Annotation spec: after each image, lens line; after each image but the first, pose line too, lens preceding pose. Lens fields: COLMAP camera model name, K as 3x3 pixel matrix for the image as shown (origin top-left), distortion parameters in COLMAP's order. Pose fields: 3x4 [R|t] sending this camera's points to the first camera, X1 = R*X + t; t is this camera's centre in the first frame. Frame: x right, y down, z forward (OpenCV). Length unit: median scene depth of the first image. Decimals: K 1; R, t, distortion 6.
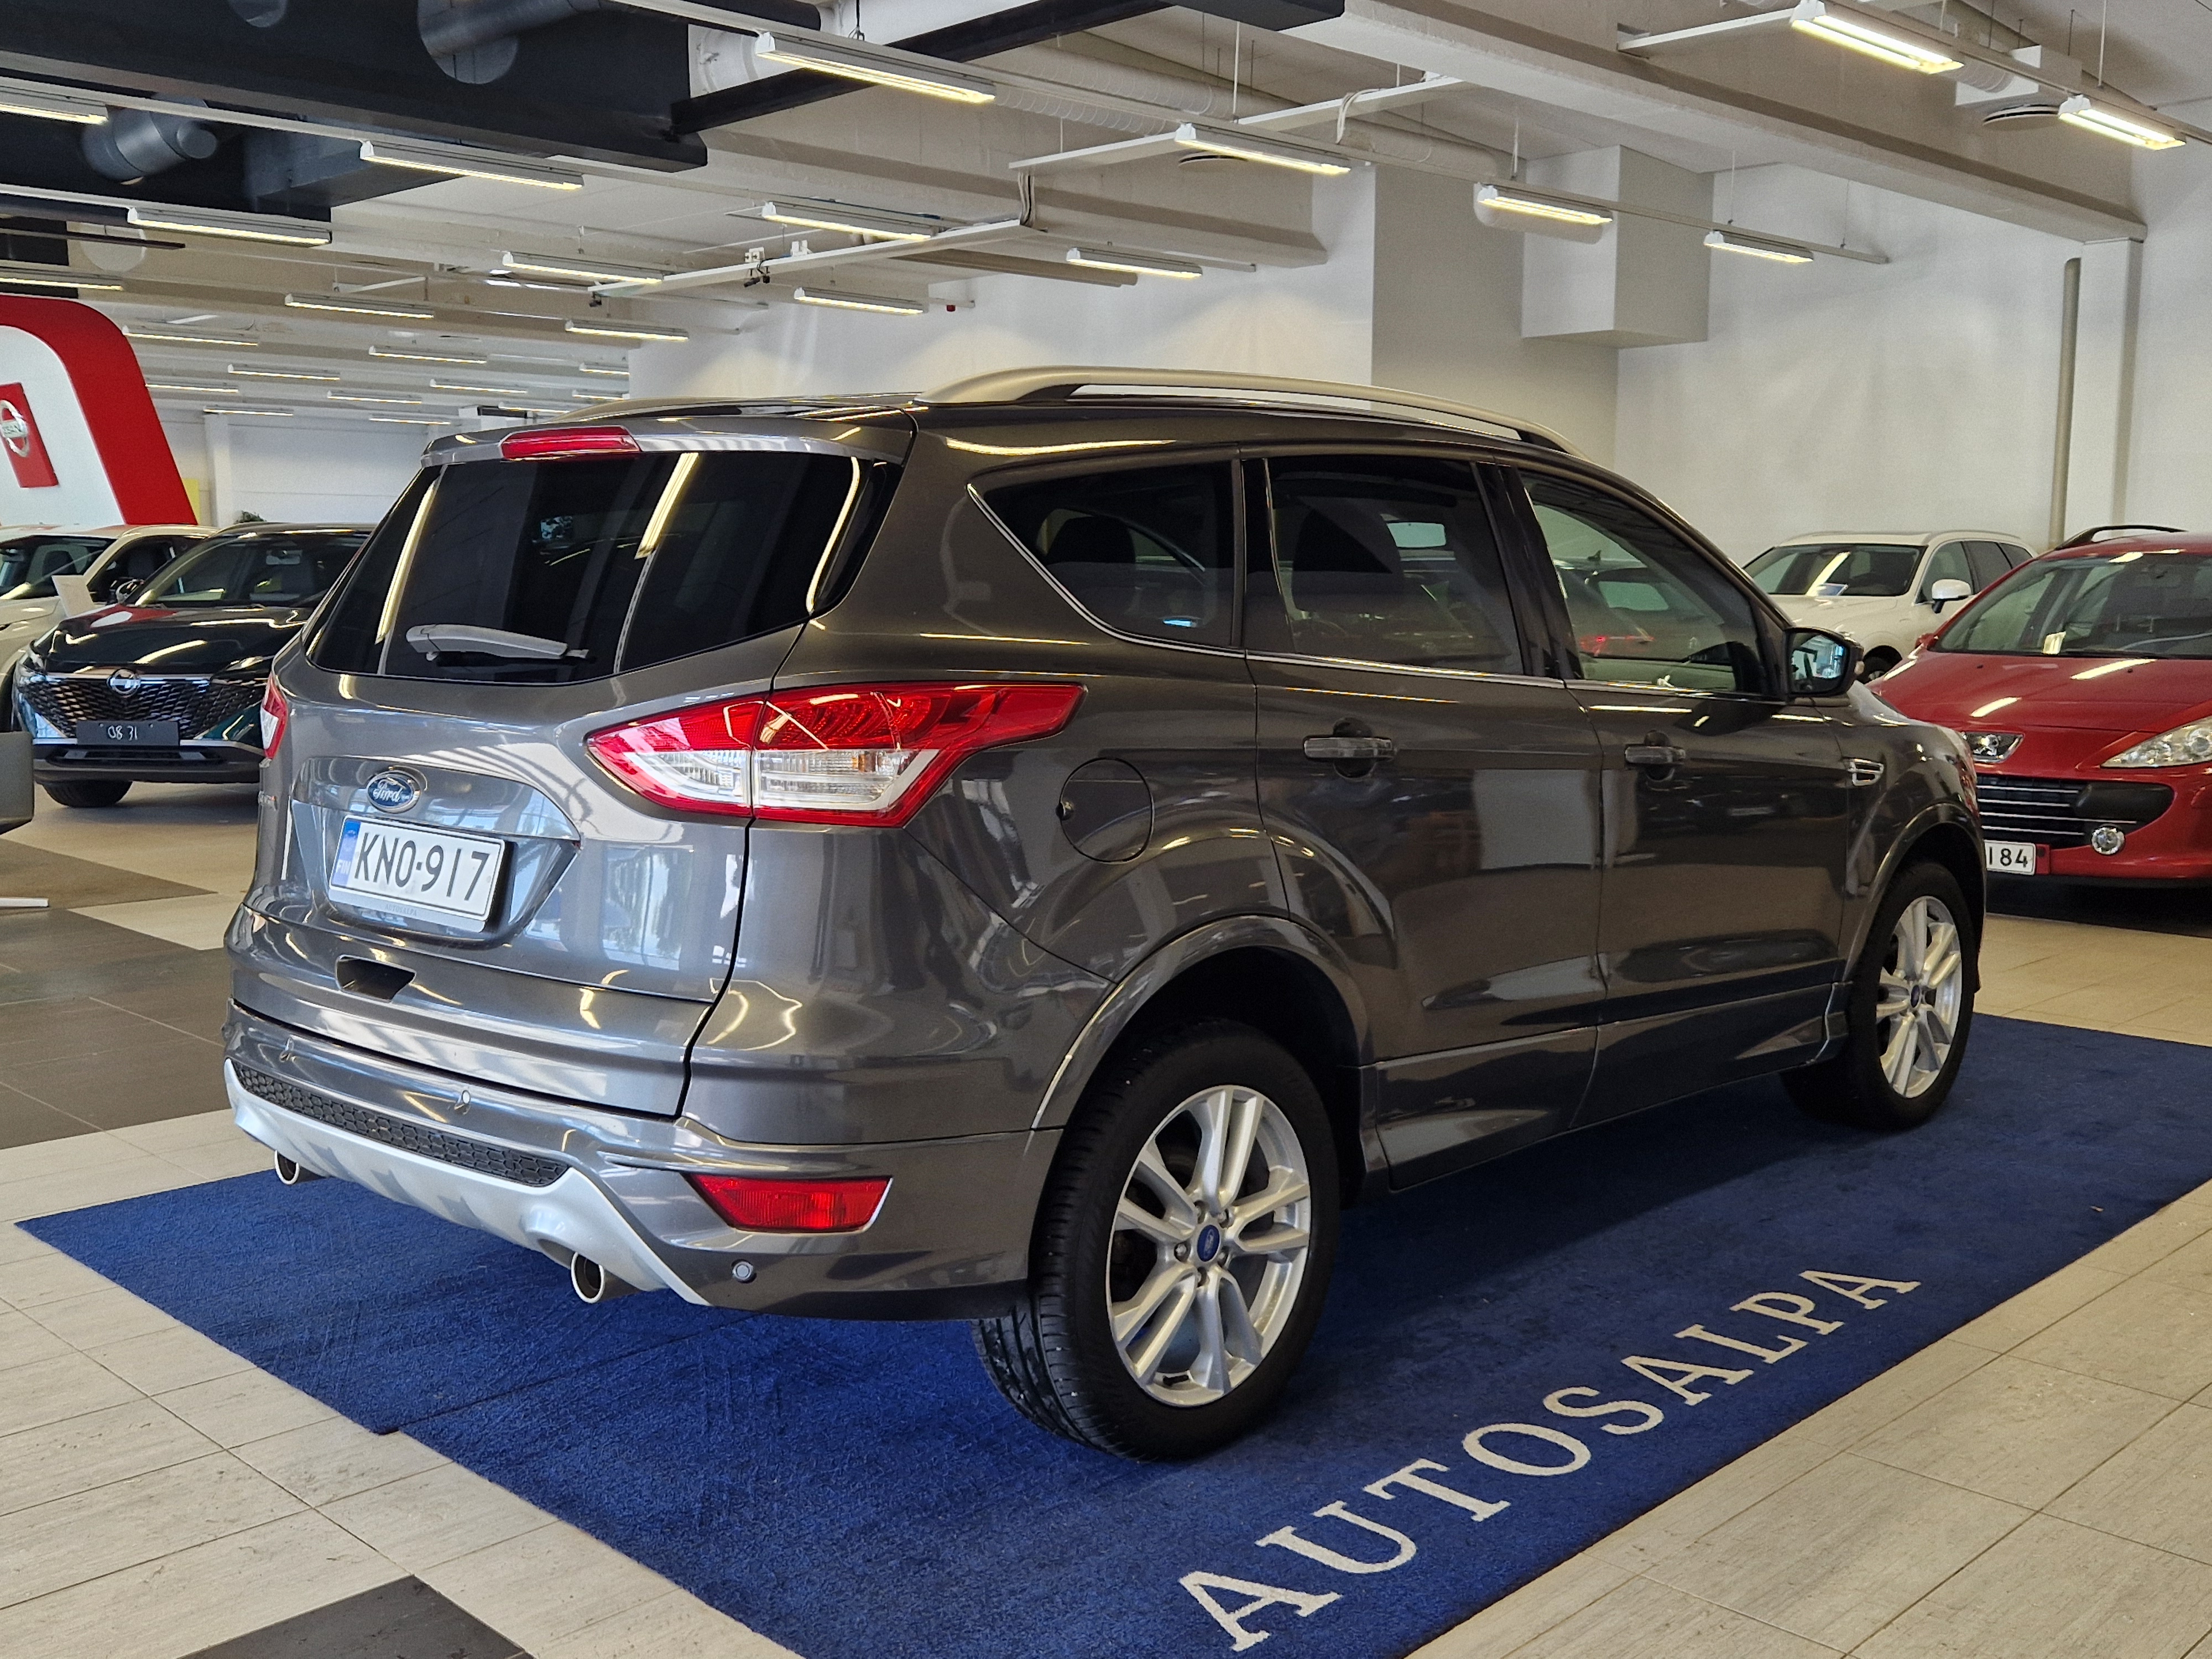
lens RADIAL K [[2177.9, 0, 1105.4], [0, 2177.9, 838.8], [0, 0, 1]] dist [0.085826, 0.000000]
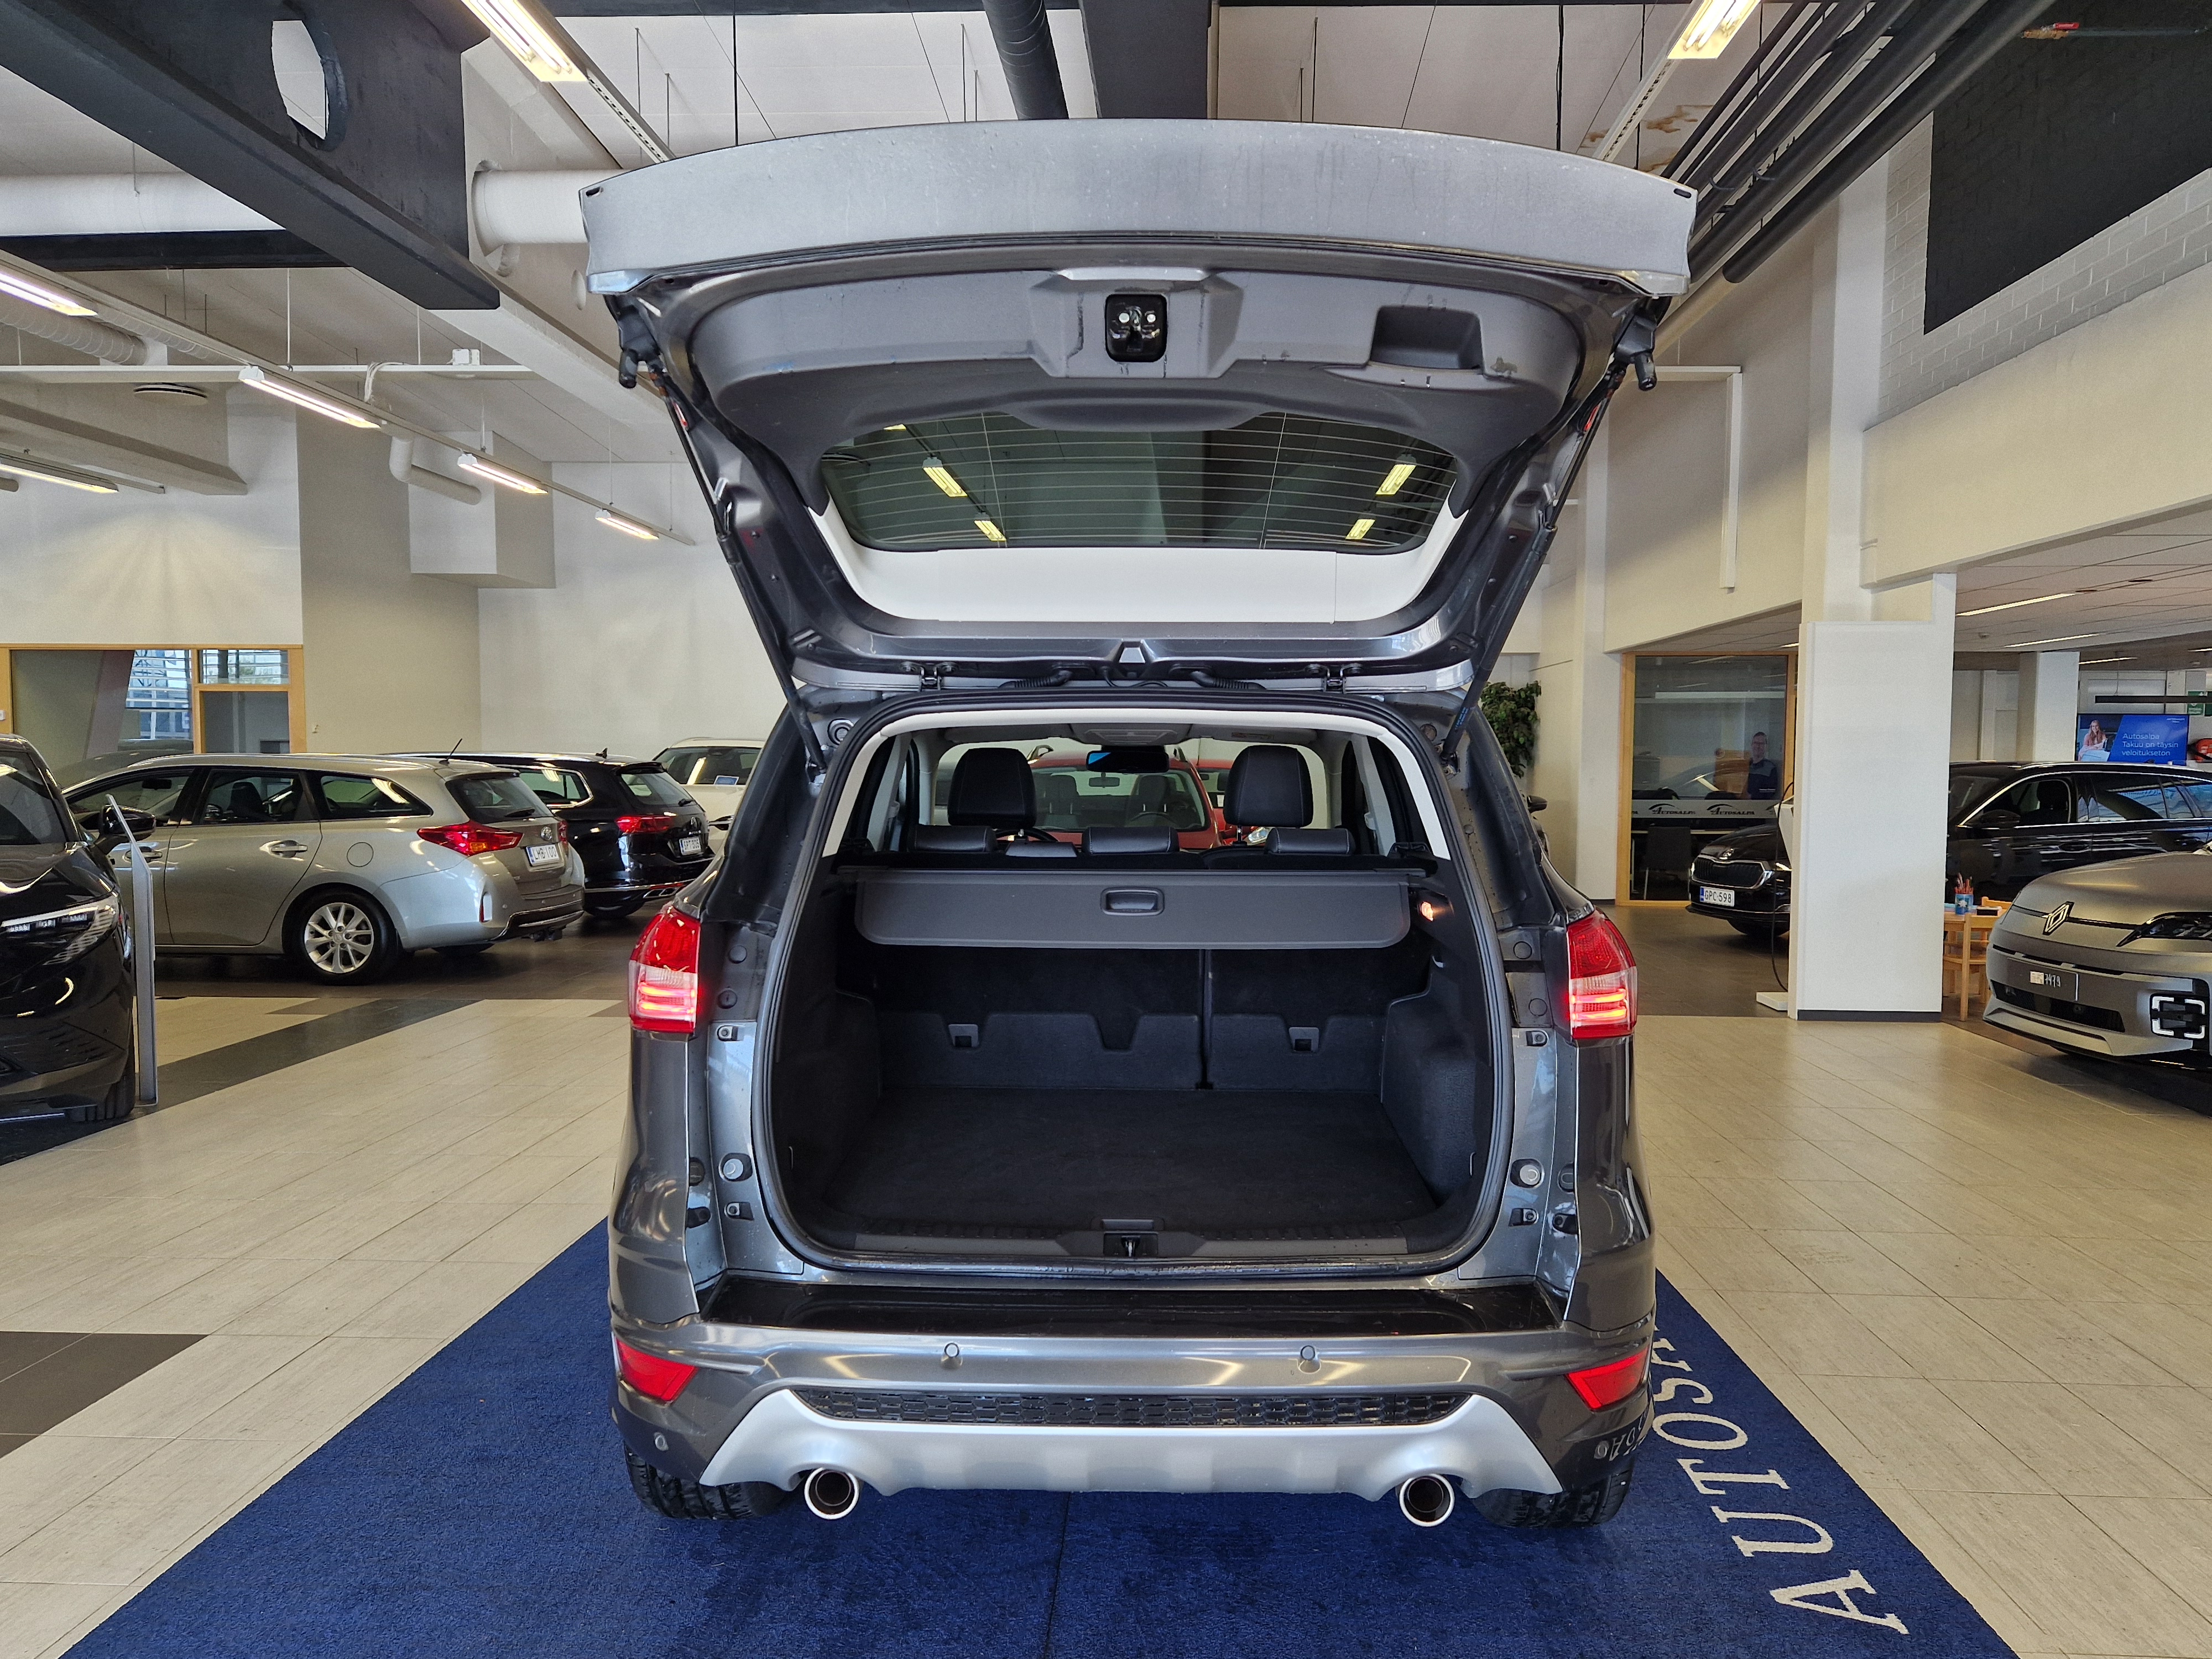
lens RADIAL K [[1636.7, 0, 1108.9], [0, 1636.7, 825.7], [0, 0, 1]] dist [0.032818, -0.020070]
pose [[0.739026, -0.025828, 0.673182, -0.196689], [0.079249, 0.995660, -0.048800, -0.020016], [-0.669000, 0.089414, 0.737865, 0.116668]]
